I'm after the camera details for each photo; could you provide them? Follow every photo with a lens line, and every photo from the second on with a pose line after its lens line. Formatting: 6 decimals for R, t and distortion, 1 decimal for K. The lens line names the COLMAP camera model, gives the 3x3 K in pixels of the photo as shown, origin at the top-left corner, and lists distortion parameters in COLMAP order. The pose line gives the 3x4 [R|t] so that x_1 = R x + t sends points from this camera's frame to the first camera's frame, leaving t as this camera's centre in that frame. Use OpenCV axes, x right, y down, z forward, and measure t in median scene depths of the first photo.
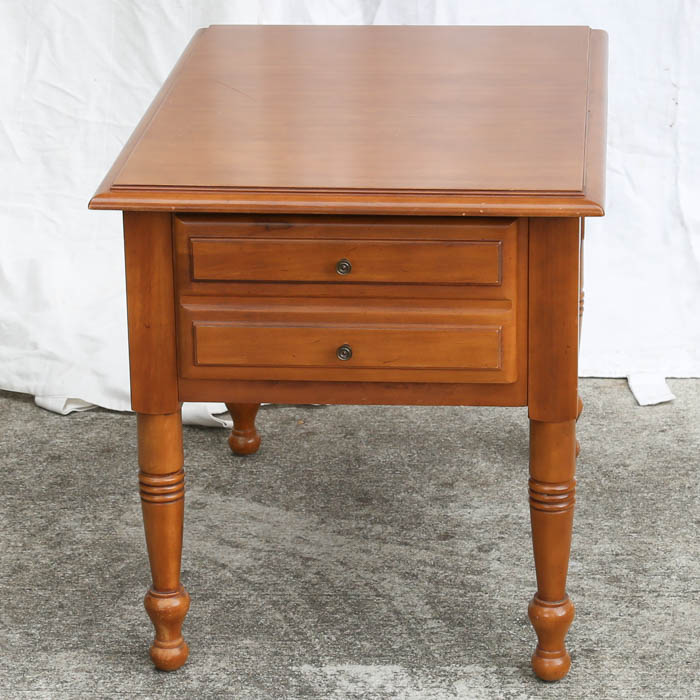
lens RADIAL K [[2607.7, 0, 446.8], [0, 2607.7, 288.9], [0, 0, 1]] dist [0.049966, -0.333643]
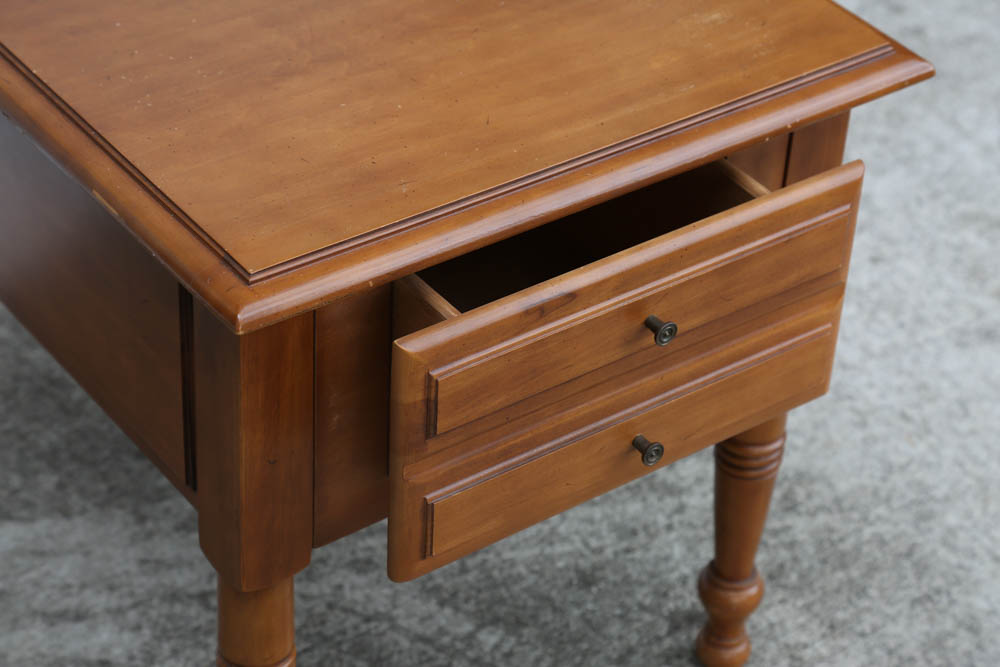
lens RADIAL K [[2521.7, 0, 500.0], [0, 2521.7, 333.5], [0, 0, 1]] dist [0.444773, -0.112221]
pose [[0.772527, -0.347050, 0.531750, -0.338152], [0.162809, 0.917690, 0.362406, -0.192121], [-0.613755, -0.193395, 0.765443, 0.507045]]
